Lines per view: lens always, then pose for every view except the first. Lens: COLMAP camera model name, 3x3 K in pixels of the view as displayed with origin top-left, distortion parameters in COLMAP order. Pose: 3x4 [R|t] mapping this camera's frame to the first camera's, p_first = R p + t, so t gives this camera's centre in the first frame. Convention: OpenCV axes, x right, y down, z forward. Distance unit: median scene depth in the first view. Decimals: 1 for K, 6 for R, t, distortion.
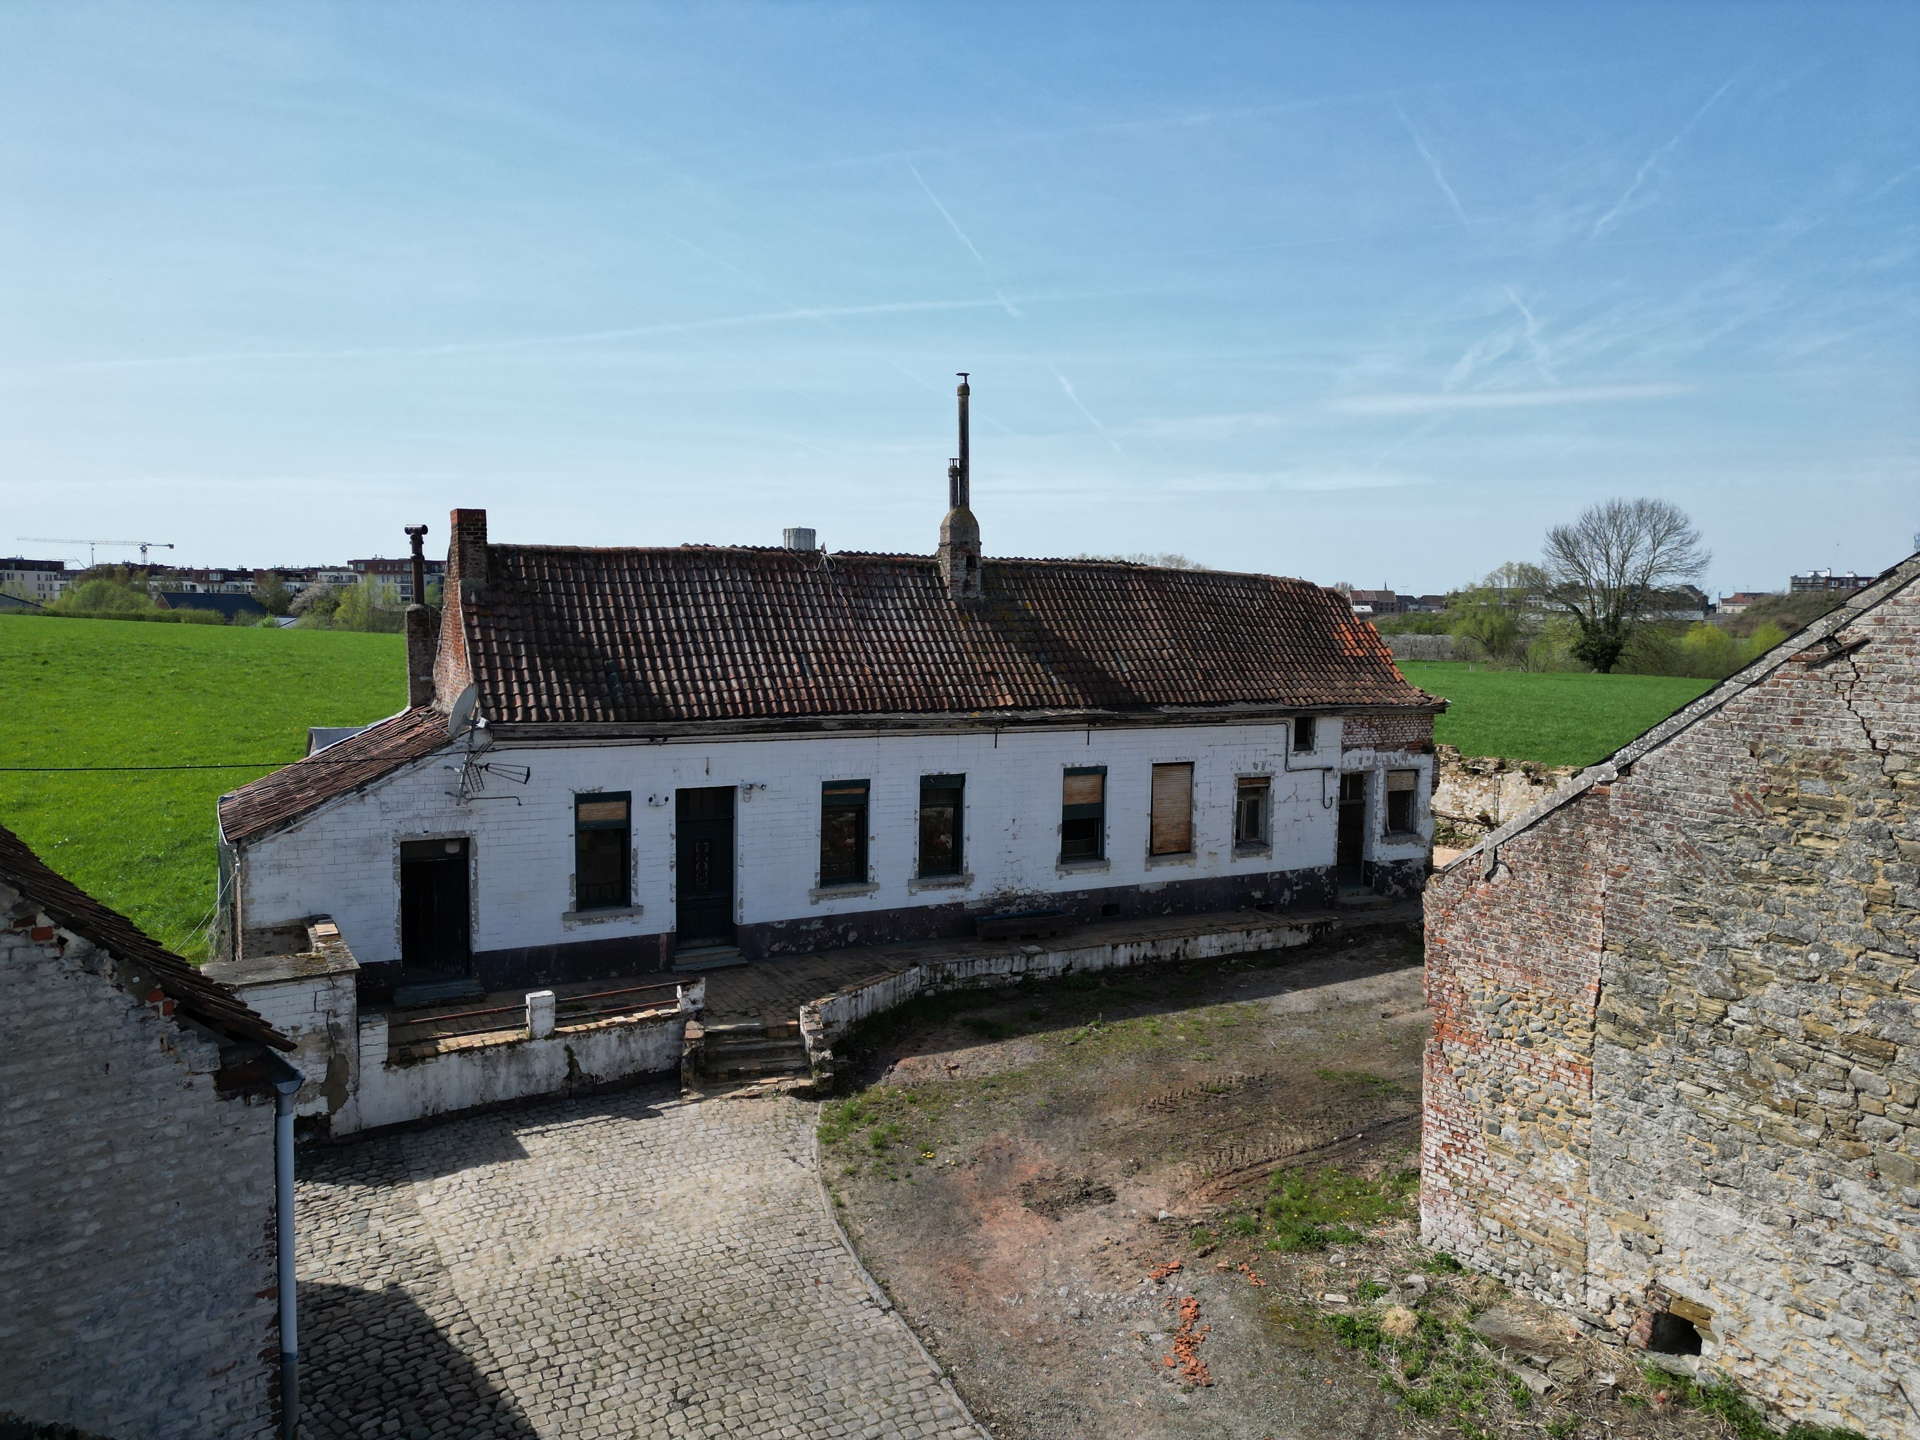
lens RADIAL K [[1349.4, 0, 965.5], [0, 1349.4, 724.6], [0, 0, 1]] dist [0.078509, -0.076884]
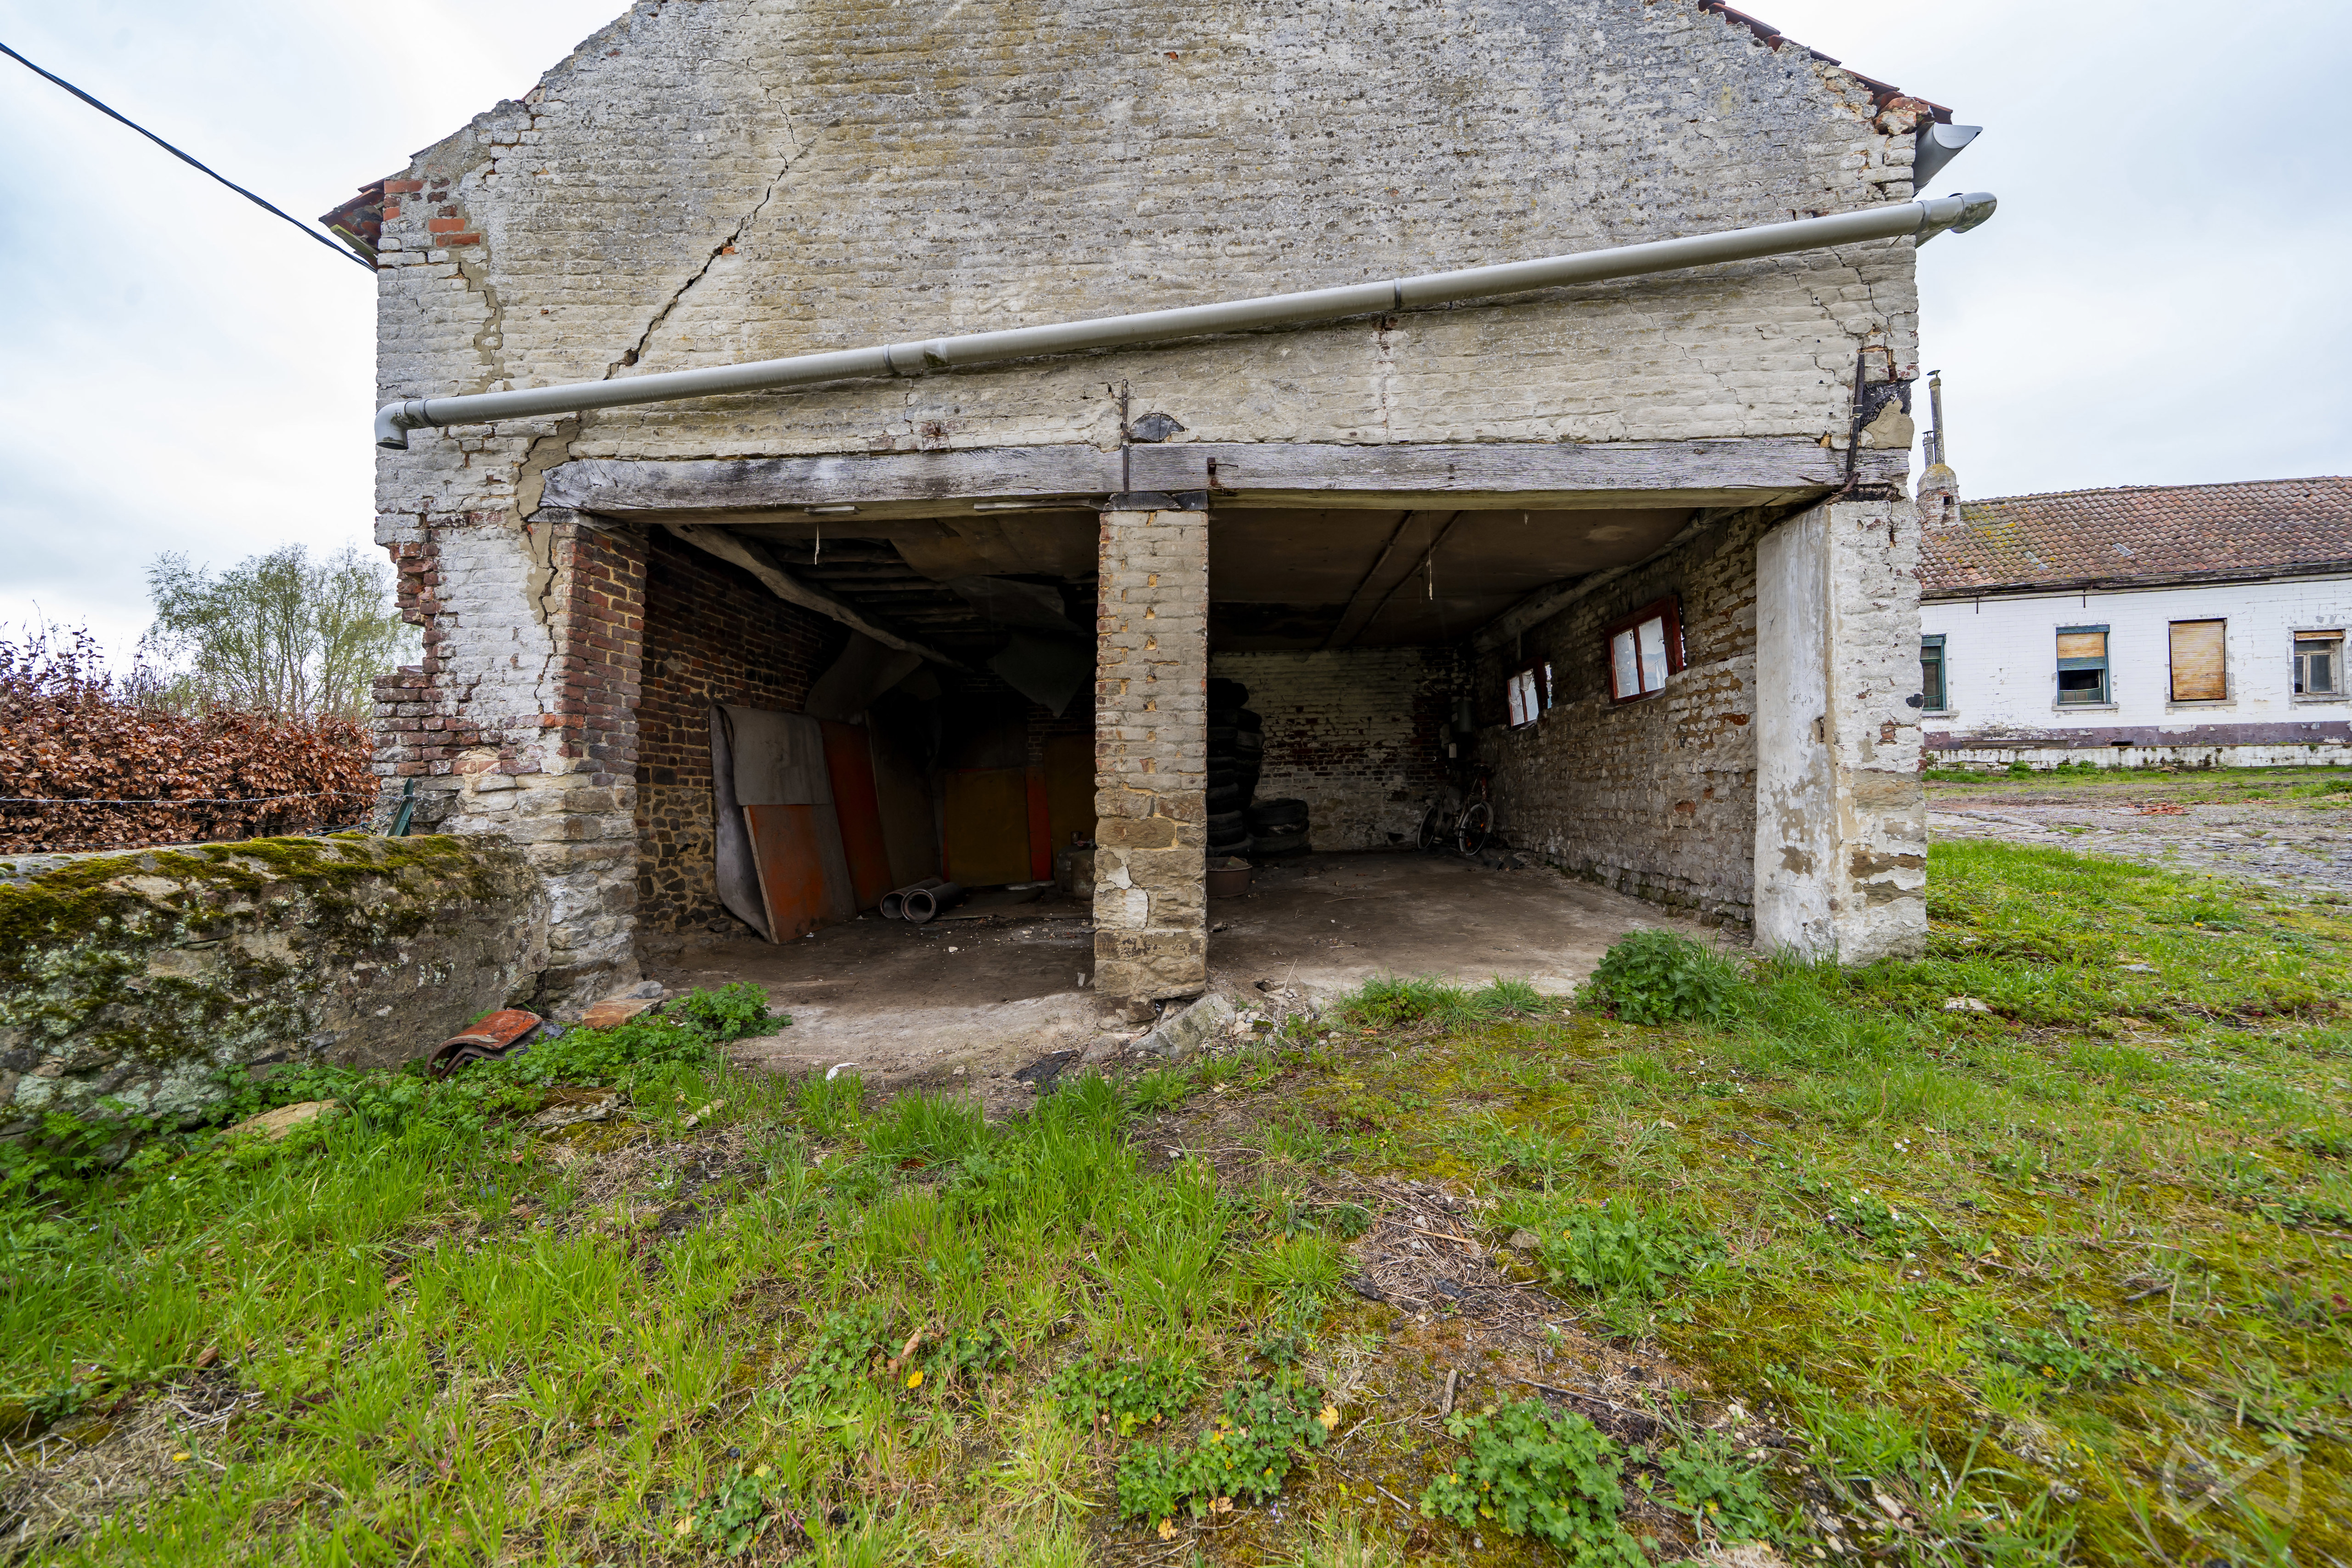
lens RADIAL K [[797.3, 0, 1188.6], [0, 797.3, 793.5], [0, 0, 1]] dist [-0.002222, -0.001979]
pose [[0.700228, -0.035483, -0.713037, 0.031773], [-0.041218, 0.995089, -0.089997, 0.314212], [0.712729, 0.092408, 0.695326, -0.071869]]
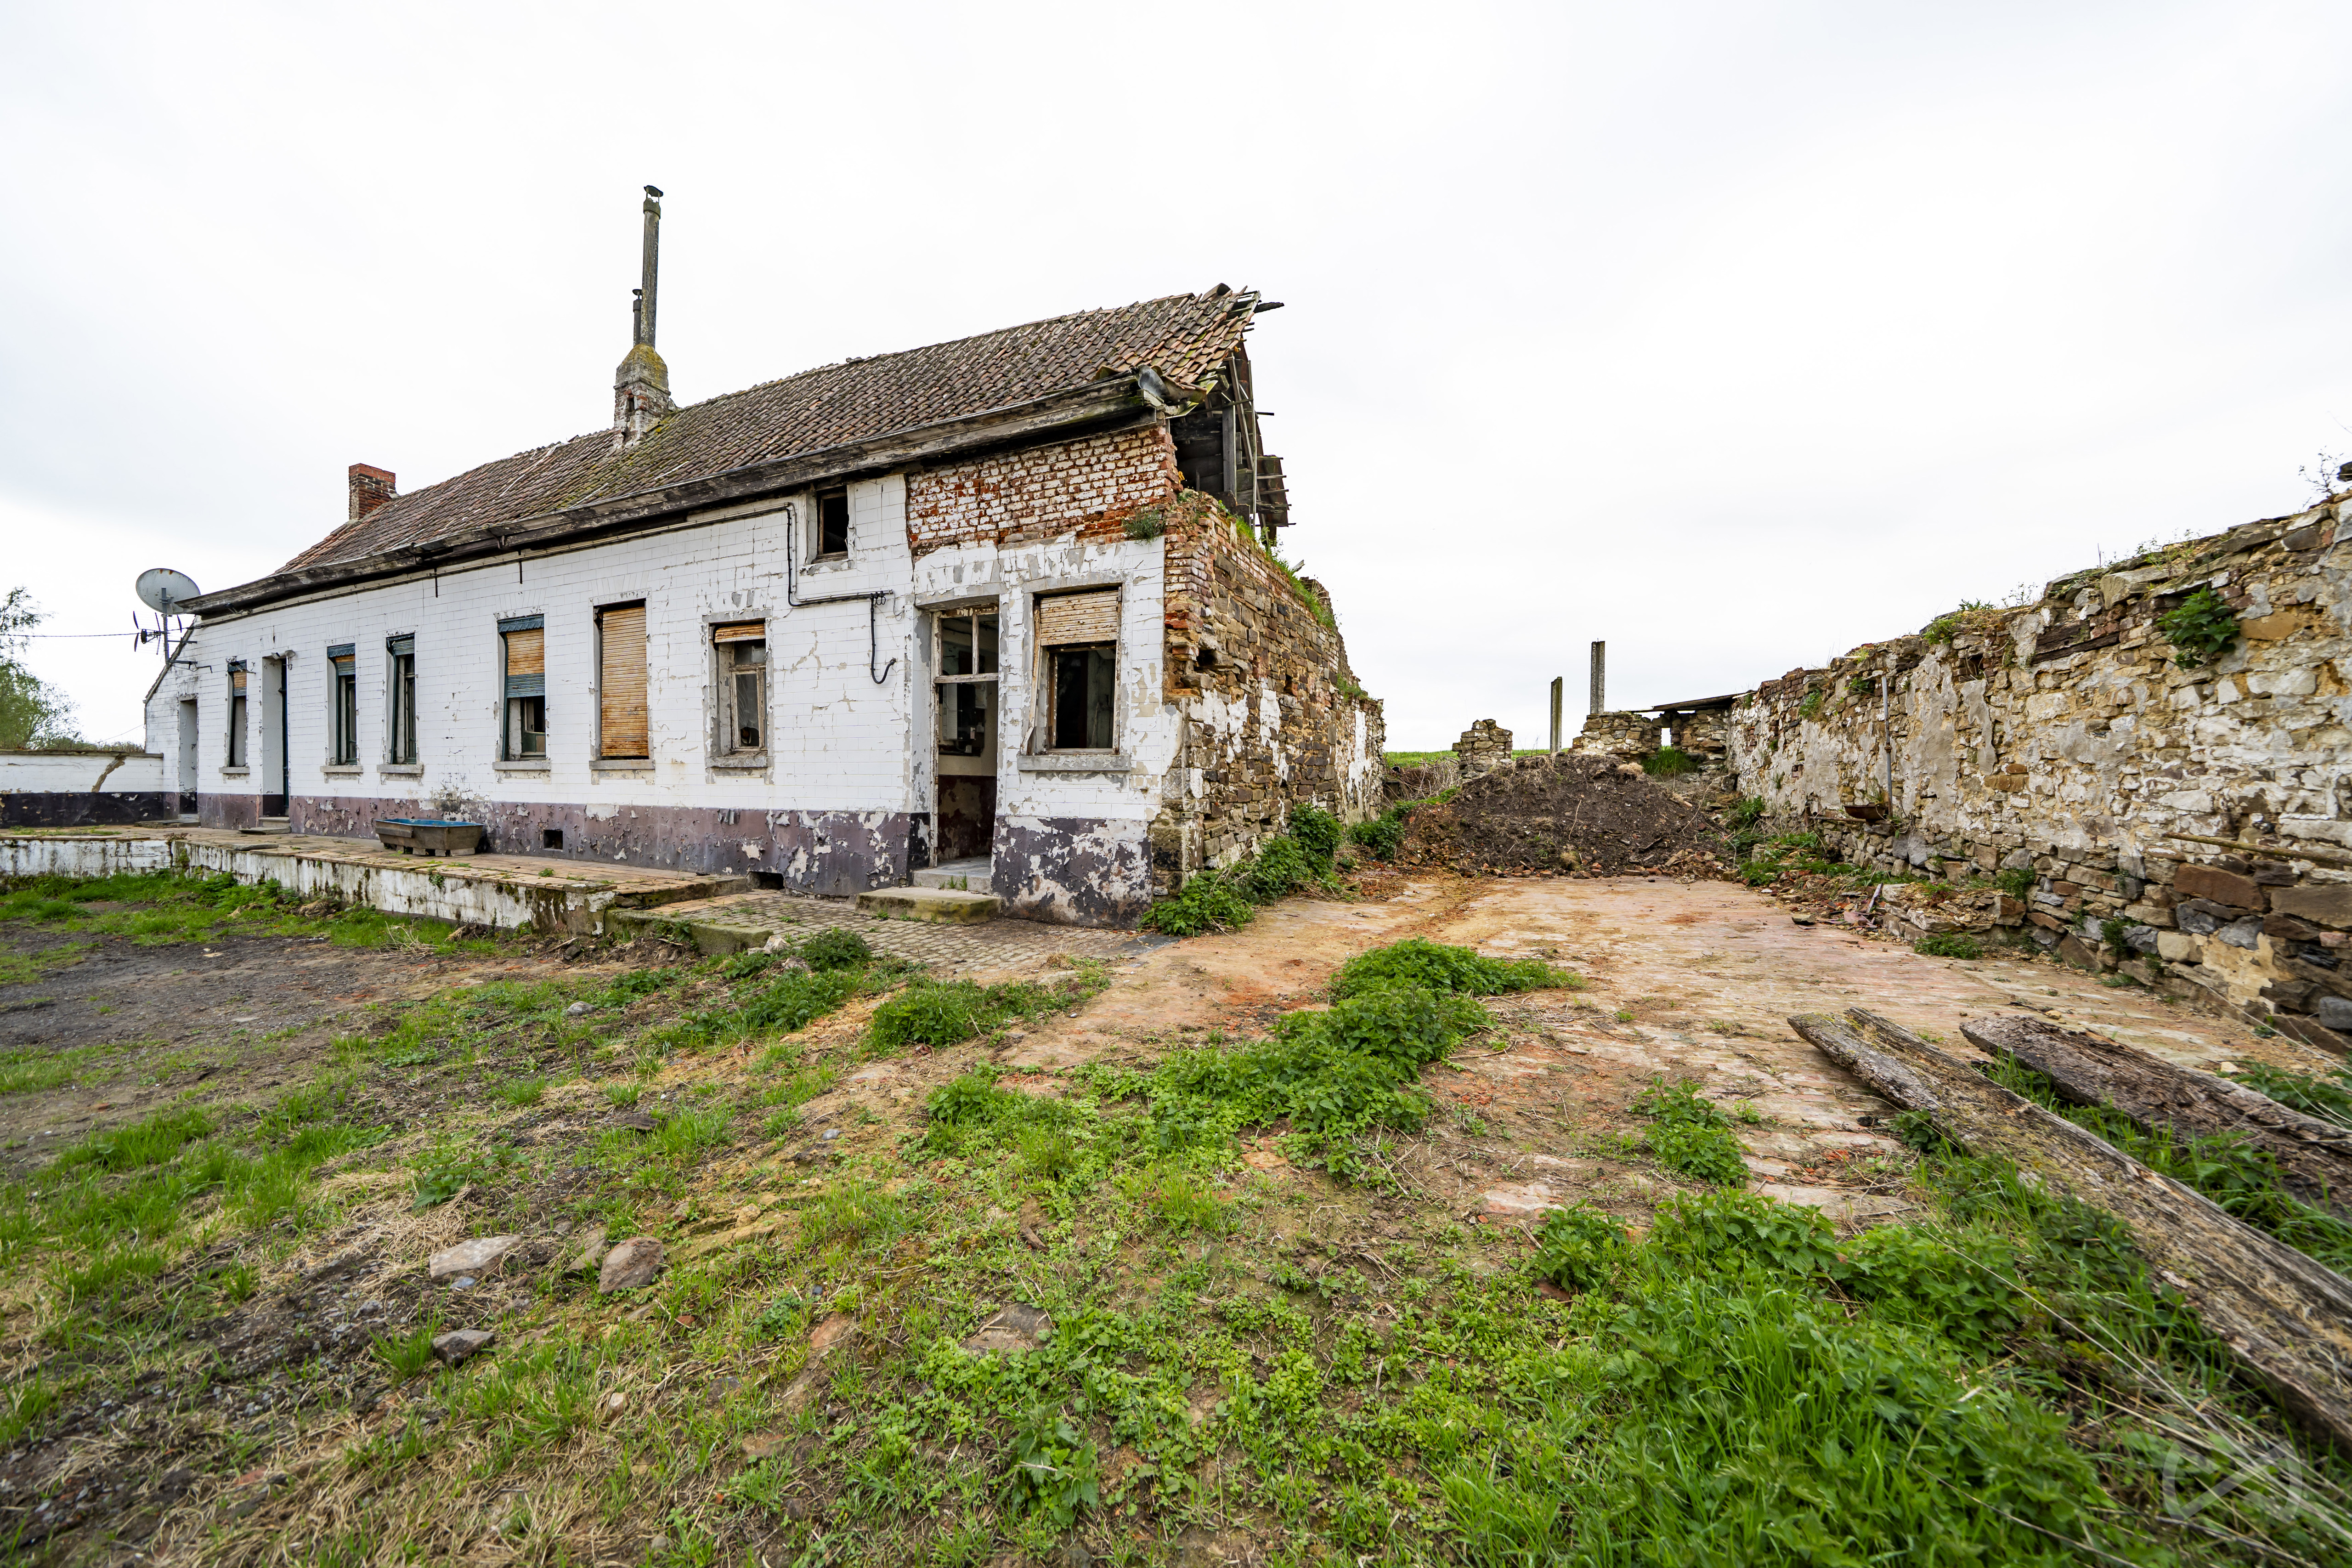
lens RADIAL K [[797.3, 0, 1202.8], [0, 797.3, 794.3], [0, 0, 1]] dist [-0.002222, -0.001979]
pose [[0.606333, -0.003364, -0.795204, 0.683138], [-0.061637, 0.996784, -0.051214, 0.132669], [0.792819, 0.080067, 0.604175, 1.159151]]
